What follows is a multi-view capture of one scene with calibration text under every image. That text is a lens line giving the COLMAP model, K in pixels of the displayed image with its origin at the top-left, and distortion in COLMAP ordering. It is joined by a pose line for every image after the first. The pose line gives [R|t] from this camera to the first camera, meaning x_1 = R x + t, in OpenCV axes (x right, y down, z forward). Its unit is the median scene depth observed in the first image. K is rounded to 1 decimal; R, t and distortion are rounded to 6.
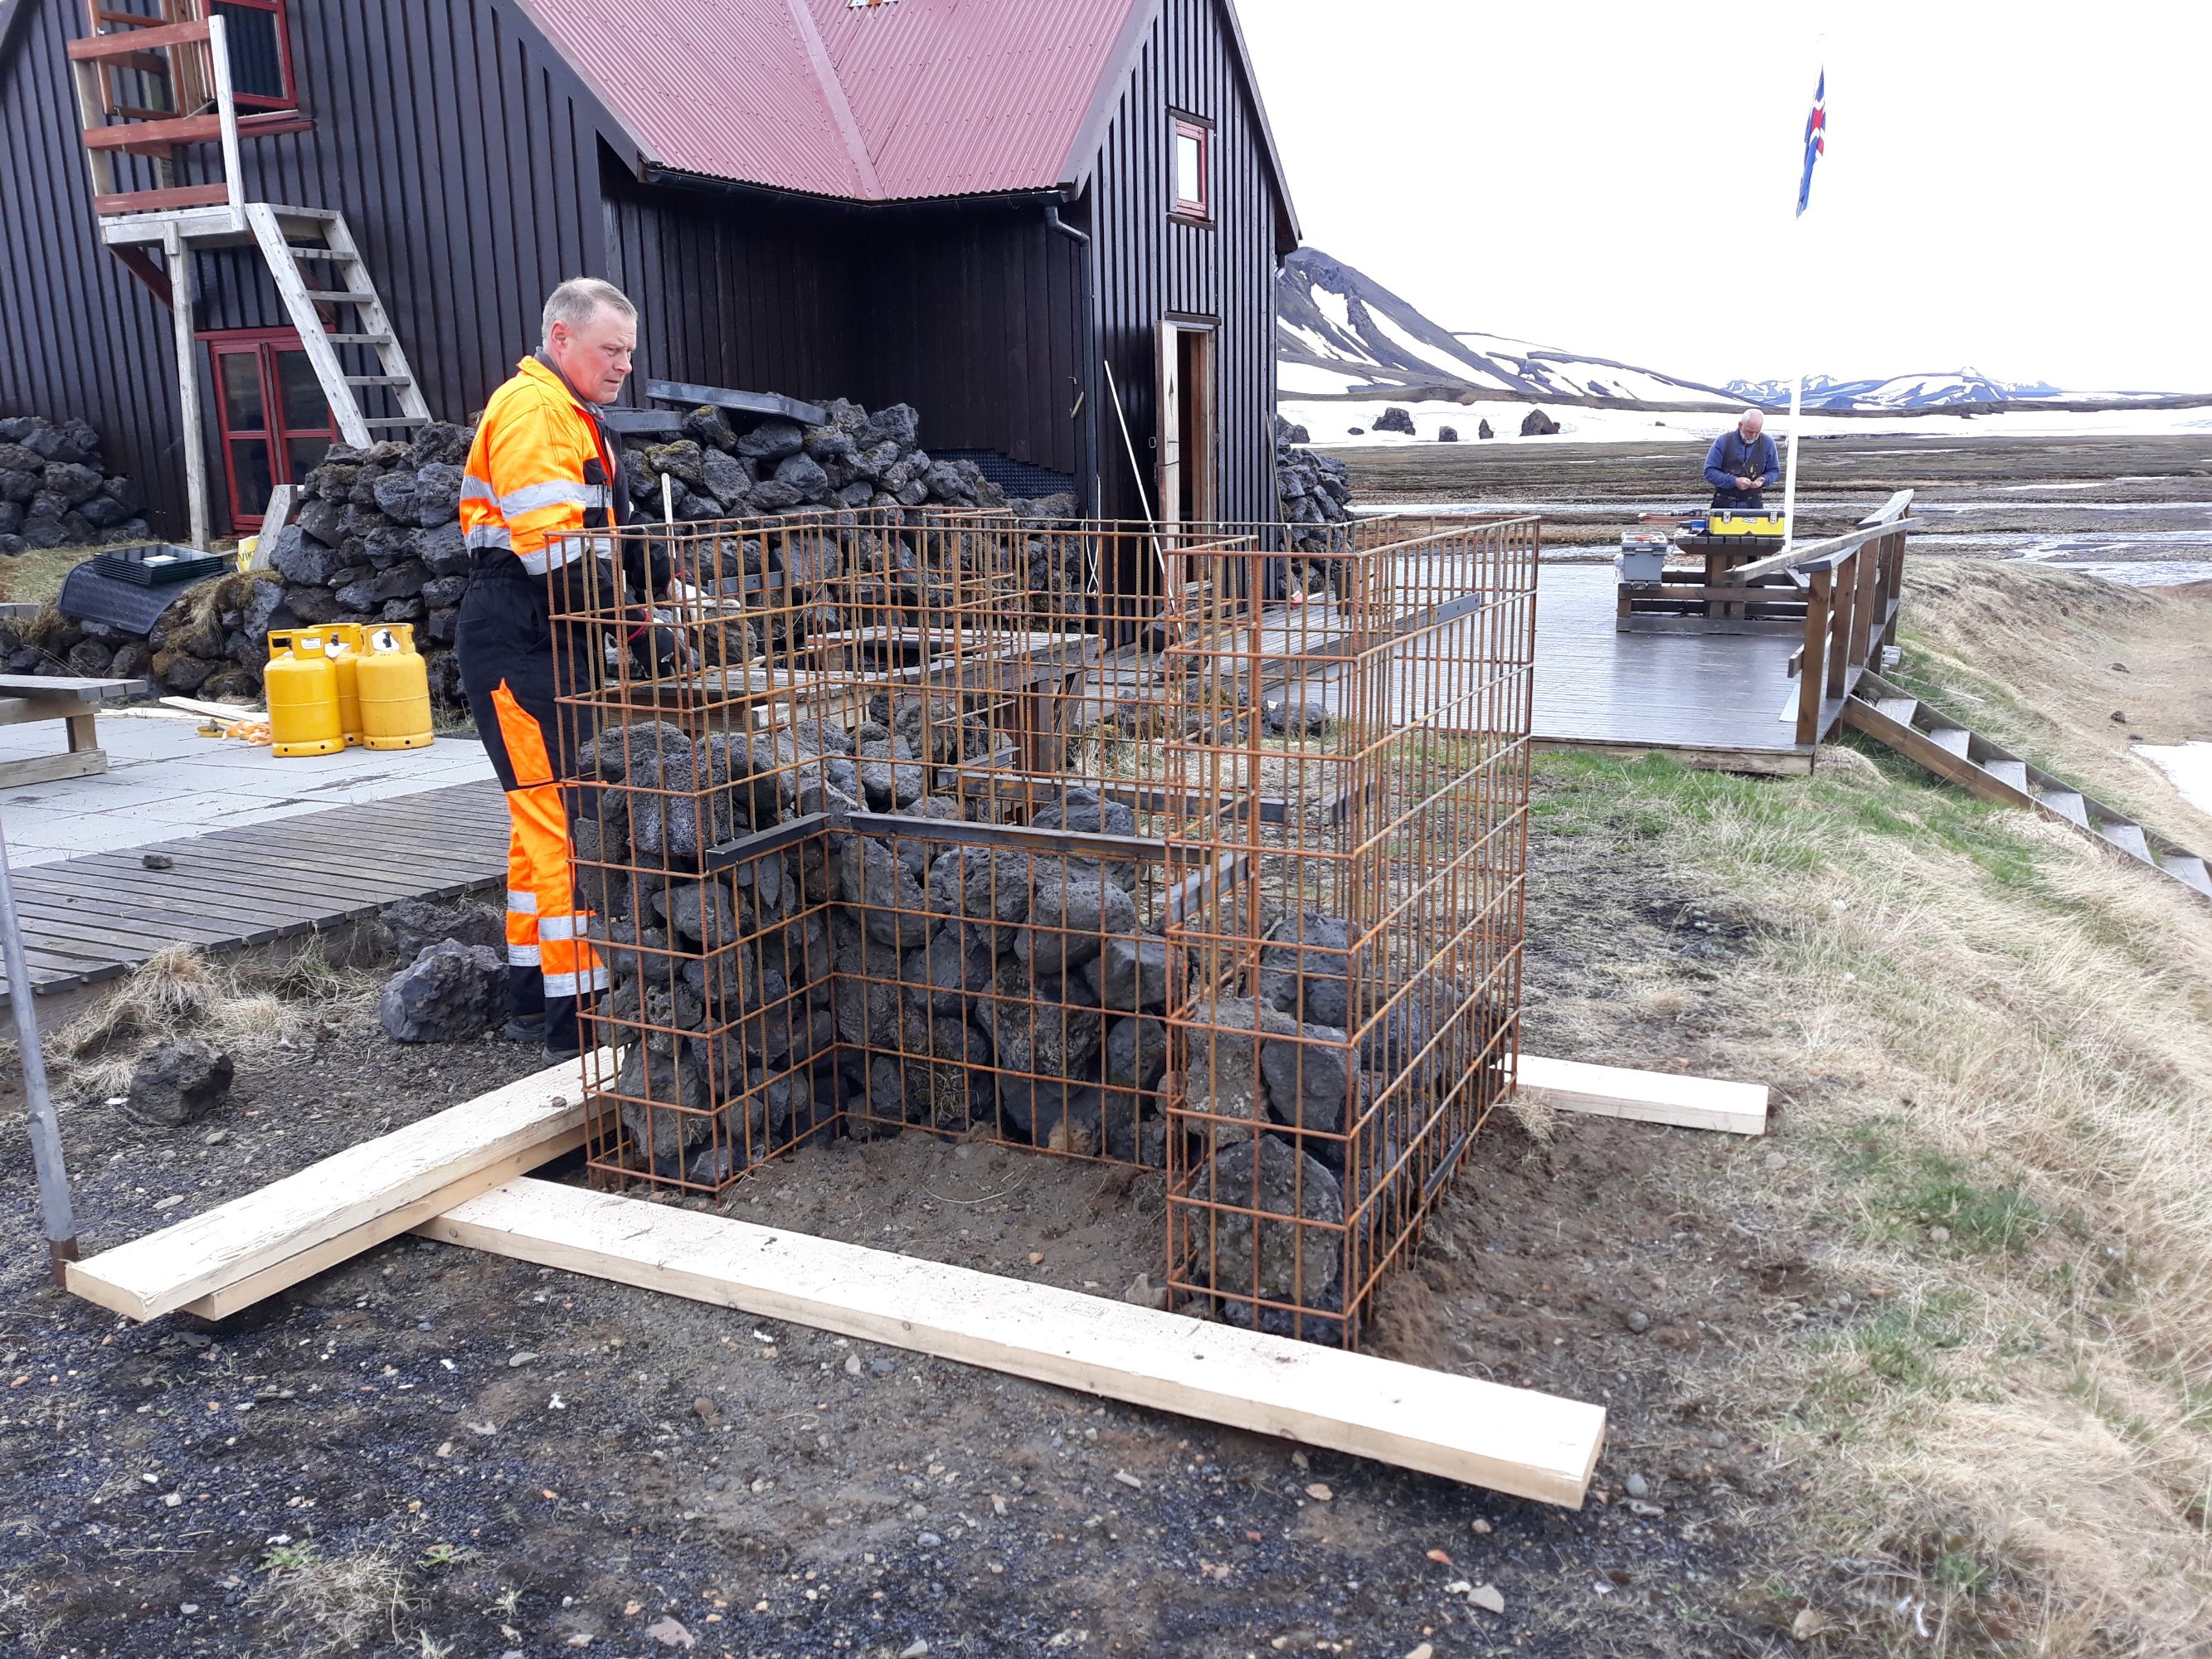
lens RADIAL K [[1843.5, 0, 1106.0], [0, 1843.5, 829.5], [0, 0, 1]] dist [0.009010, 0.009492]
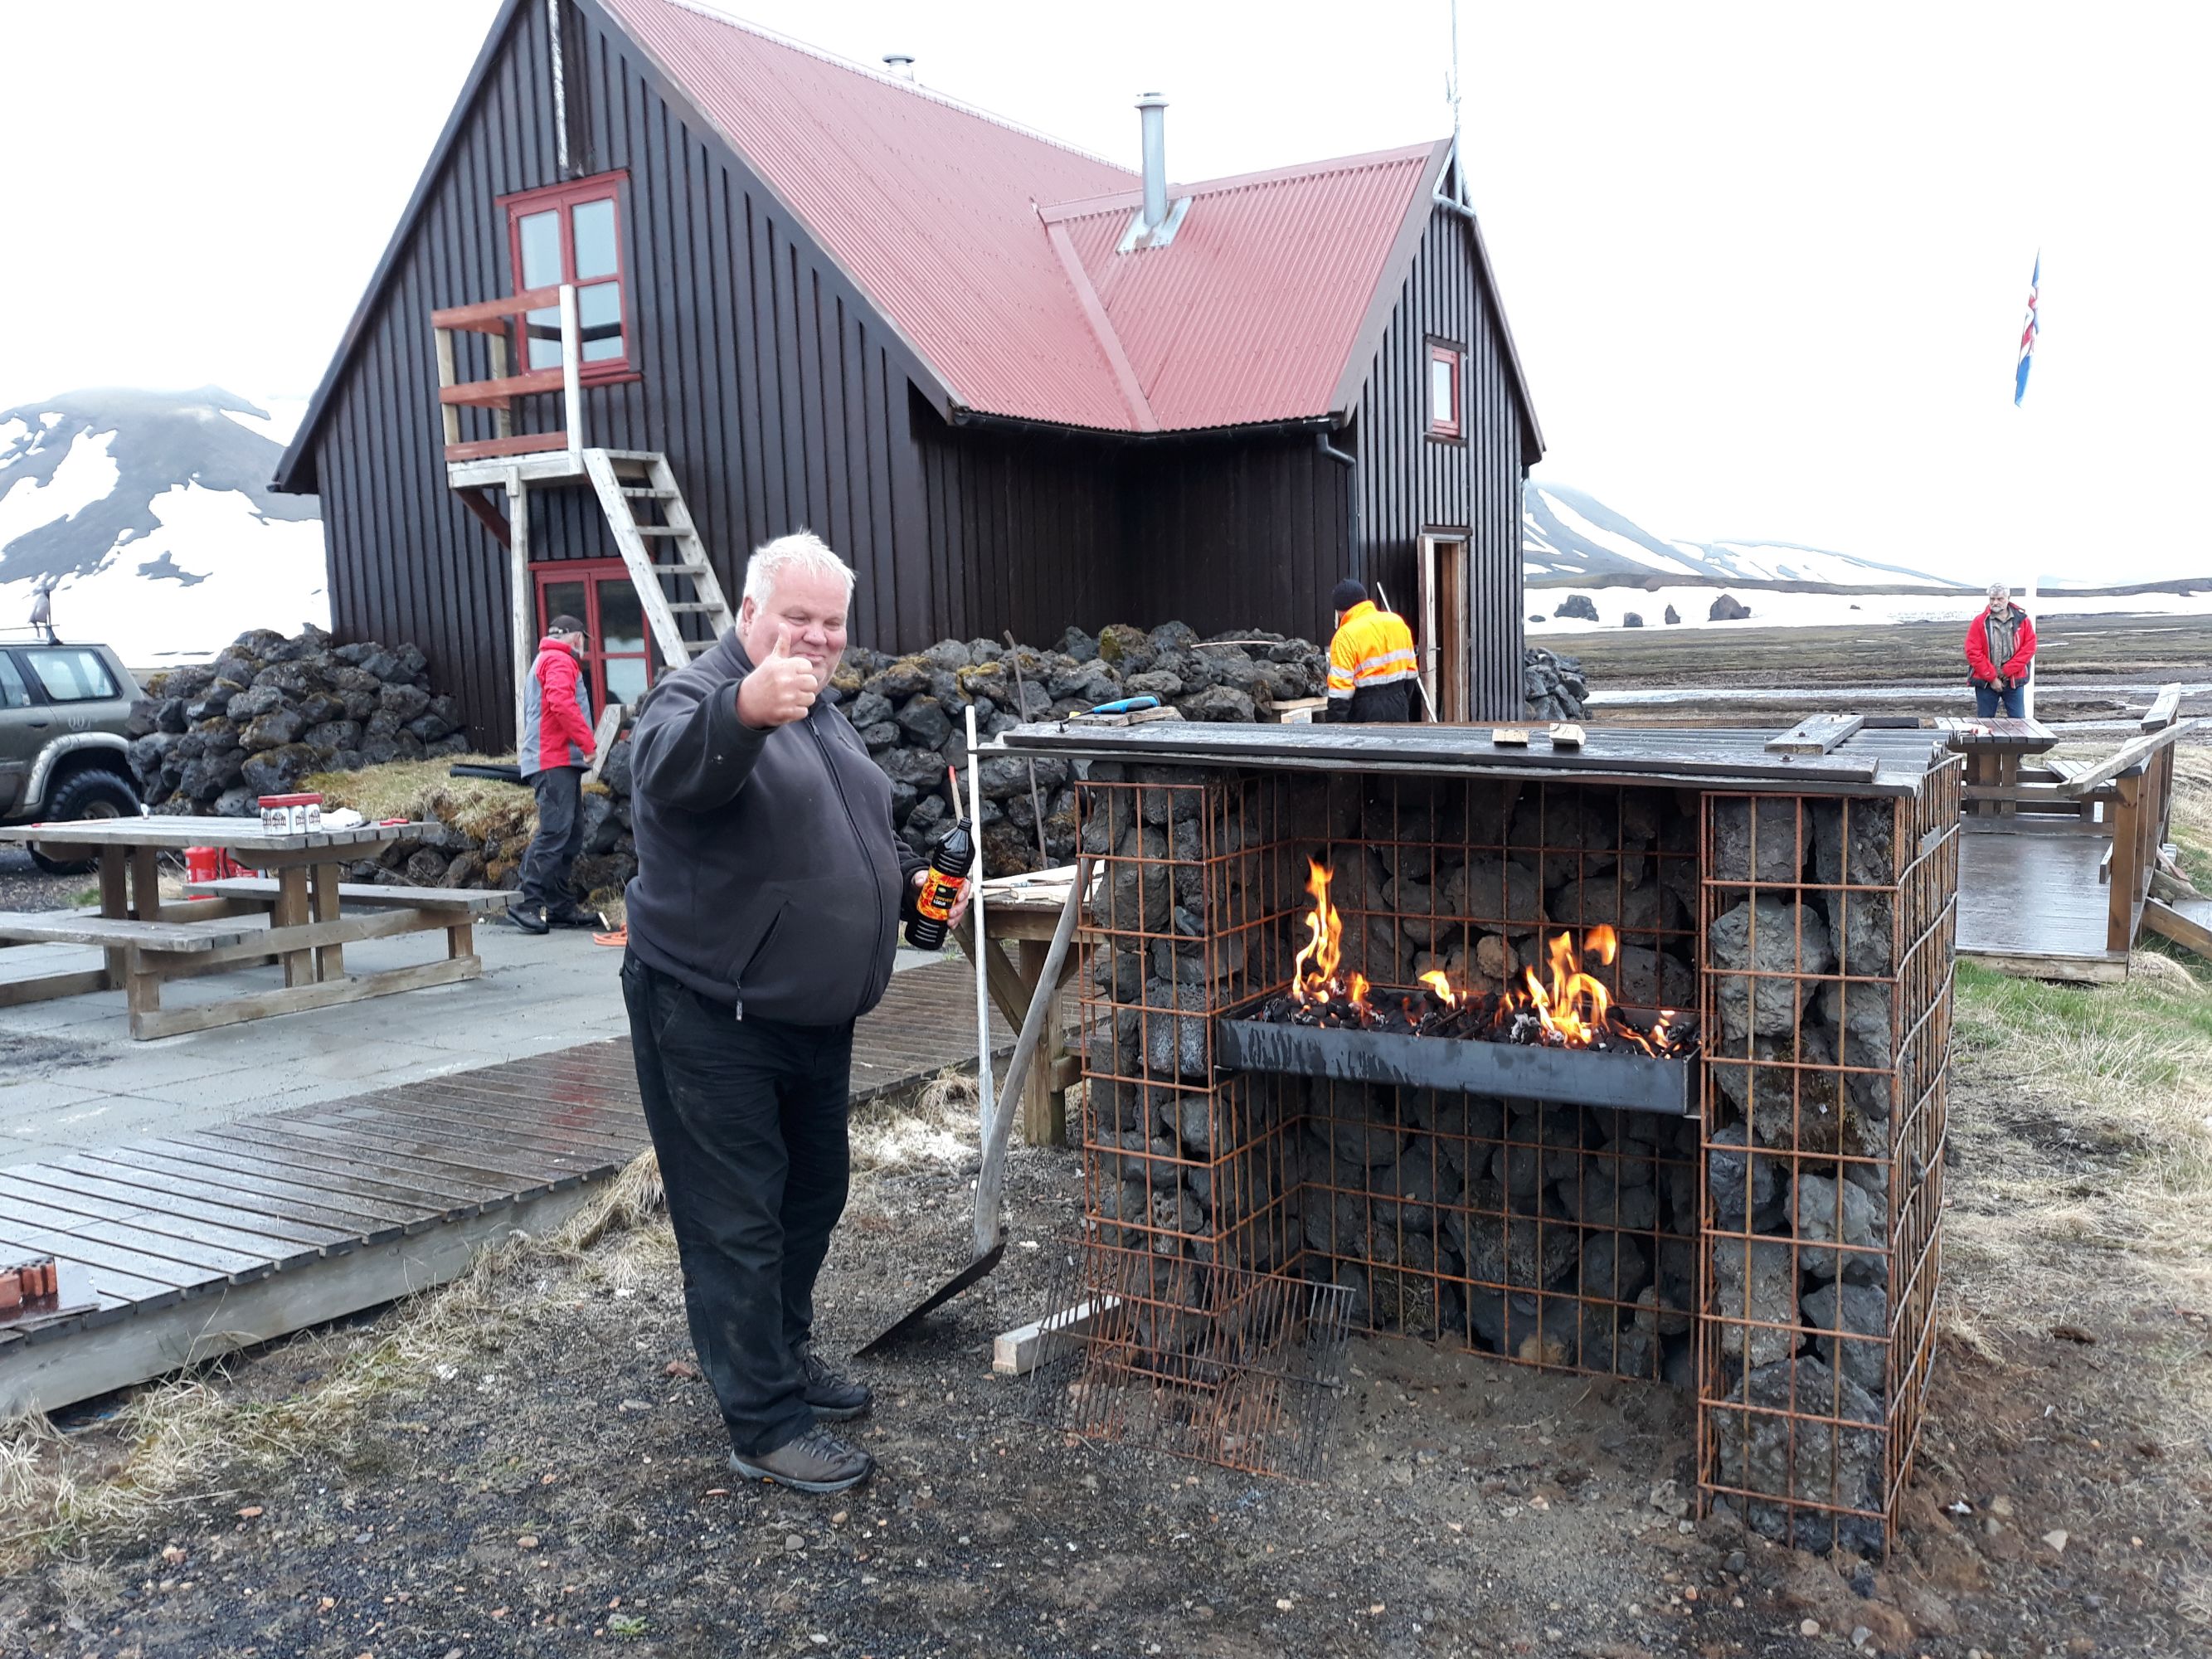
lens RADIAL K [[1852.3, 0, 1112.8], [0, 1852.3, 830.0], [0, 0, 1]] dist [0.064380, -0.113131]
pose [[0.996069, -0.004299, -0.088471, -0.056869], [-0.004637, 0.994920, -0.100560, -0.006174], [0.088454, 0.100575, 0.990990, -0.037529]]
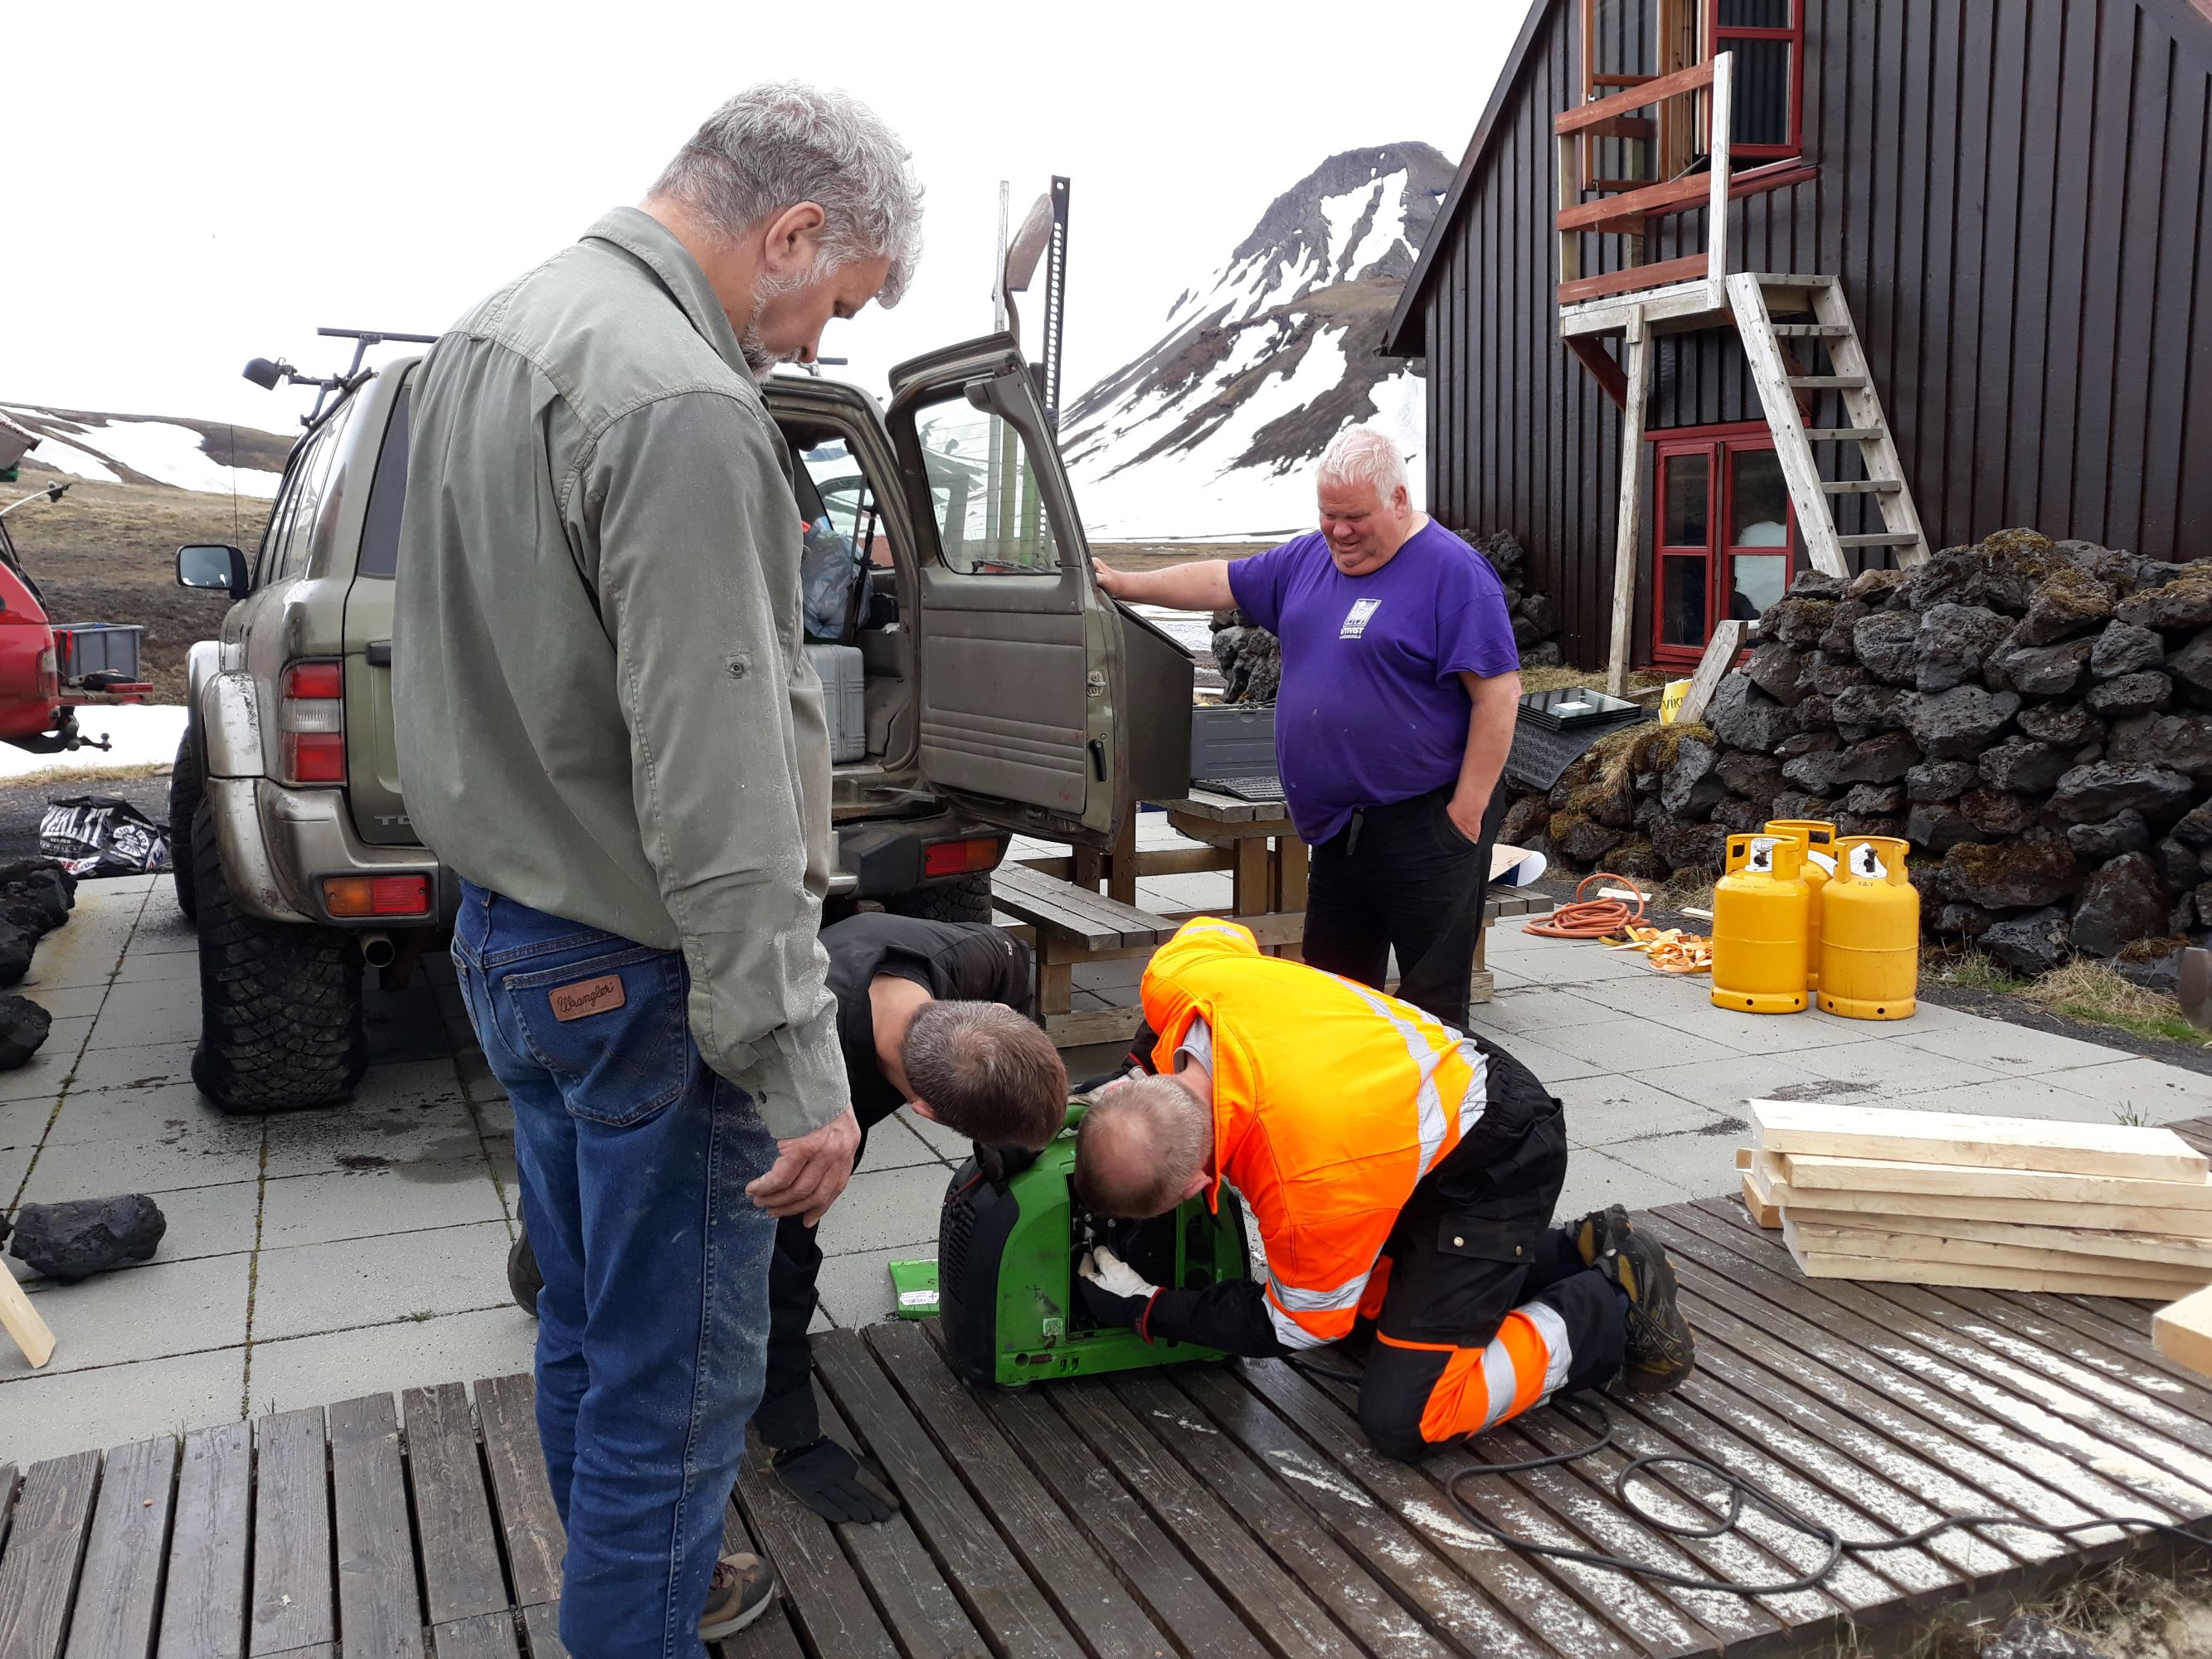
lens RADIAL K [[1857.4, 0, 1106.0], [0, 1857.4, 829.5], [0, 0, 1]] dist [0.000565, -0.056787]
pose [[0.766538, 0.102121, -0.634028, -0.128874], [-0.128791, 0.991664, 0.004017, -0.062367], [0.629152, 0.078578, 0.773300, 0.210276]]
